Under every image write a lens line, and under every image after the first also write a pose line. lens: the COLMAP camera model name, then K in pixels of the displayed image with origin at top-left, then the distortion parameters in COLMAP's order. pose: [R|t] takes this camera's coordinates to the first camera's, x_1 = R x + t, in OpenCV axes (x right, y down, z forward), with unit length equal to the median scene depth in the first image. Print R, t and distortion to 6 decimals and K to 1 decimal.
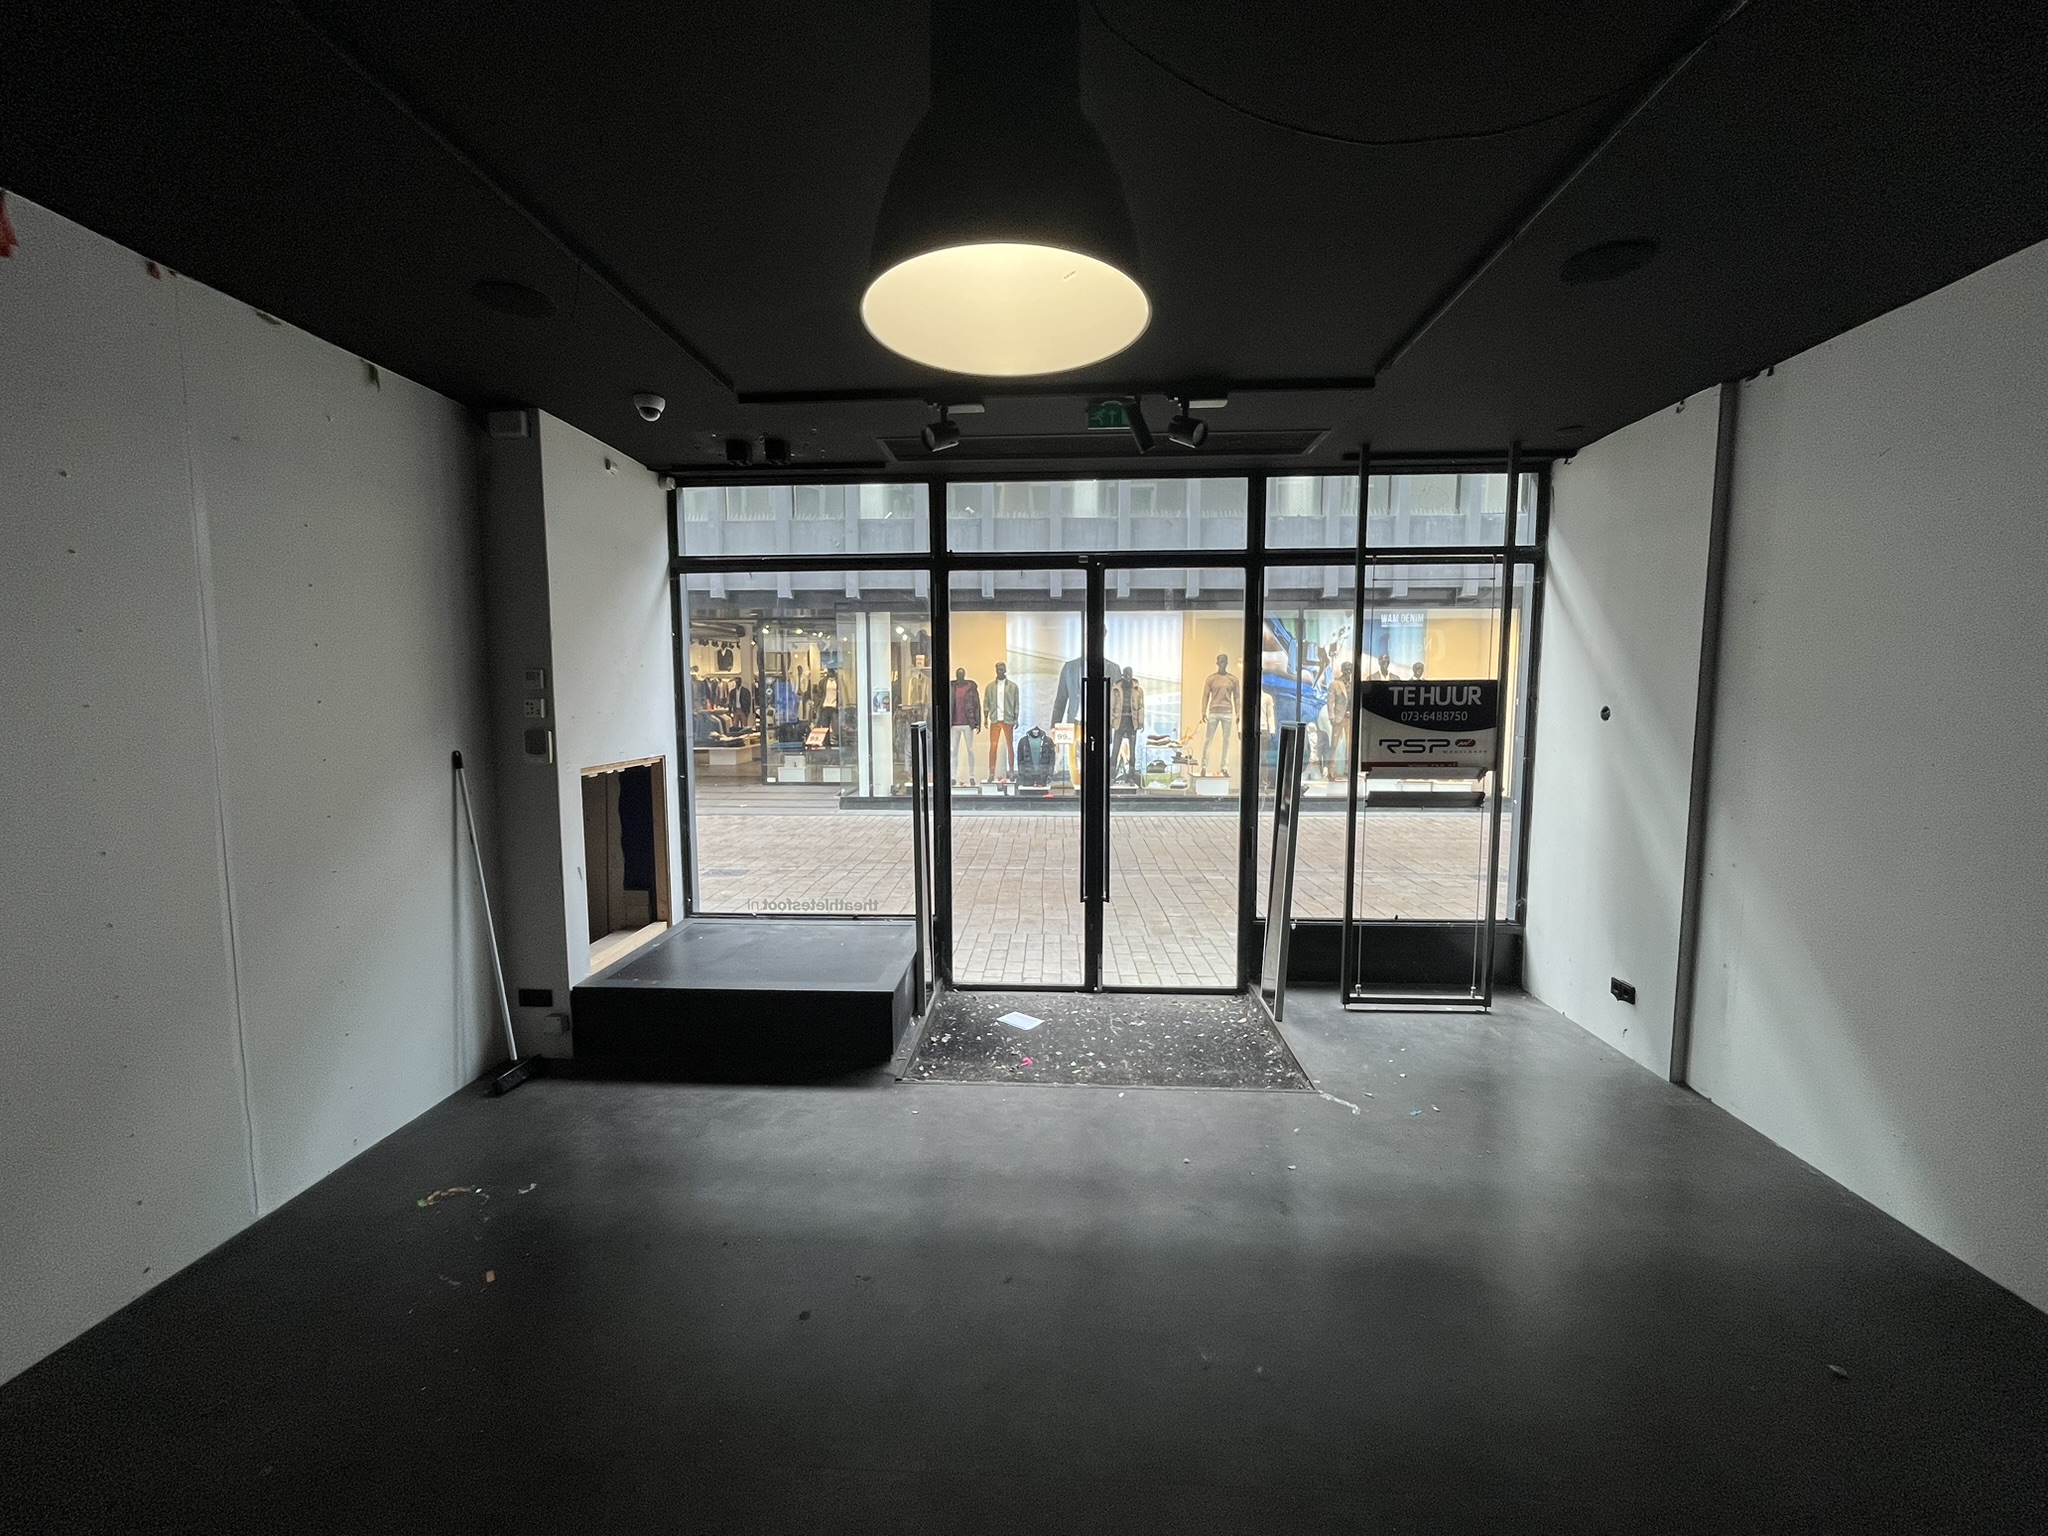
lens RADIAL K [[824.2, 0, 1024.0], [0, 824.2, 768.0], [0, 0, 1]] dist [-0.000996, -0.000077]
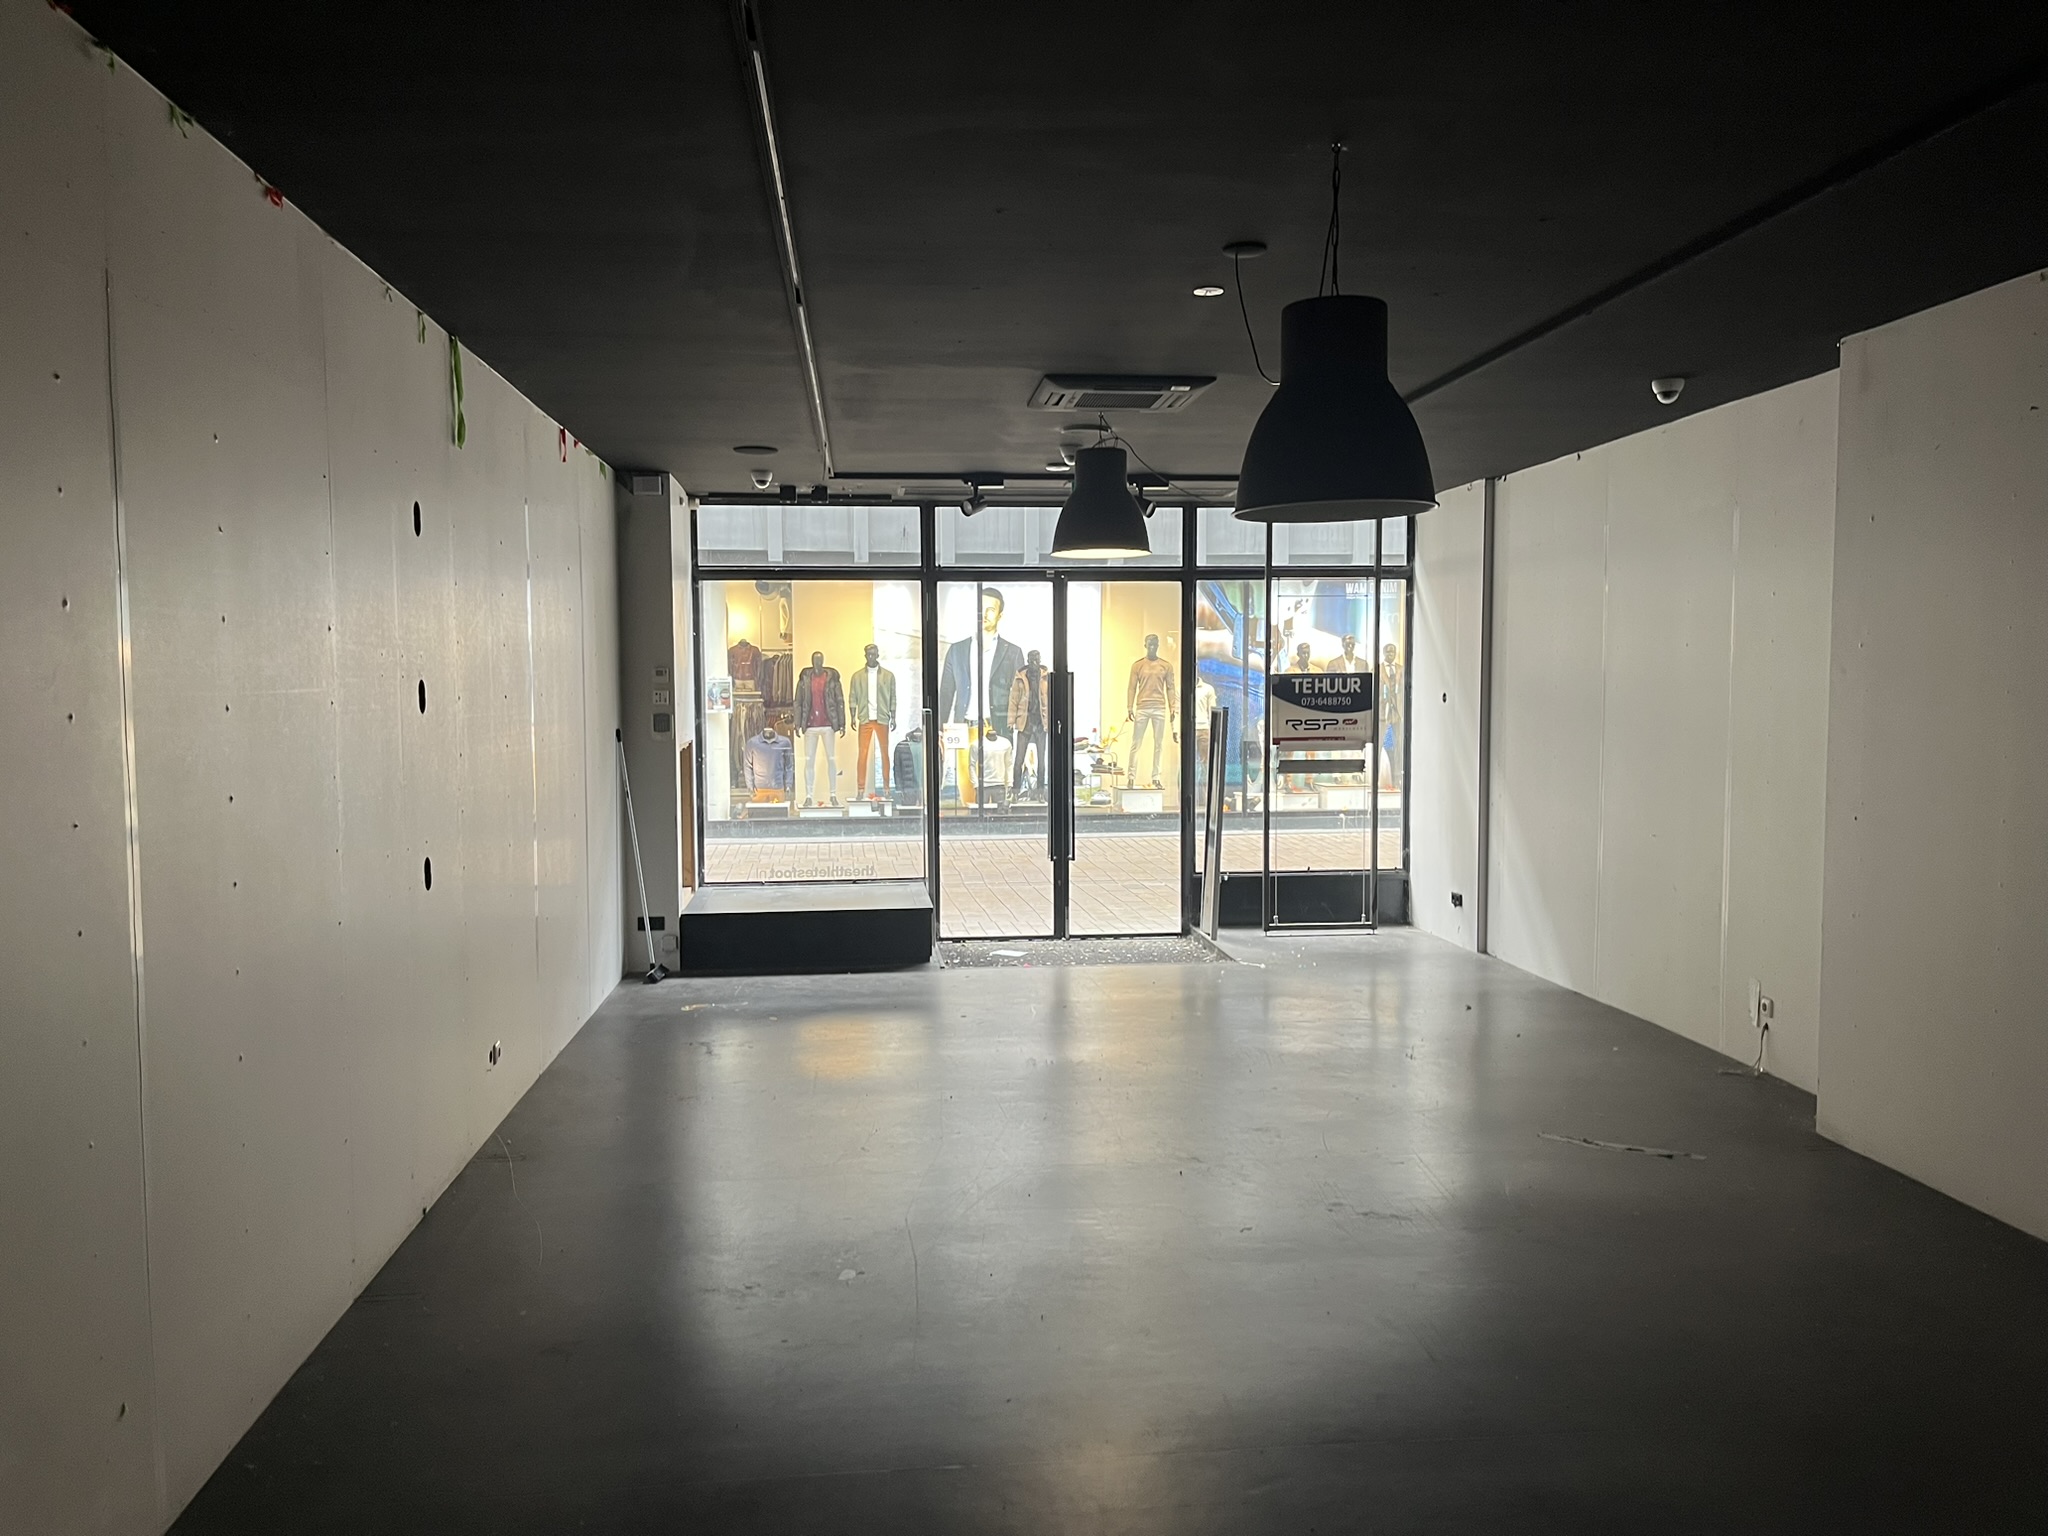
lens RADIAL K [[1527.8, 0, 1024.0], [0, 1527.8, 768.0], [0, 0, 1]] dist [0.113202, 0.000221]
pose [[0.986997, -0.012548, 0.160248, -0.314036], [0.018157, 0.999271, -0.033588, 0.100662], [-0.159710, 0.036060, 0.986505, -1.141938]]
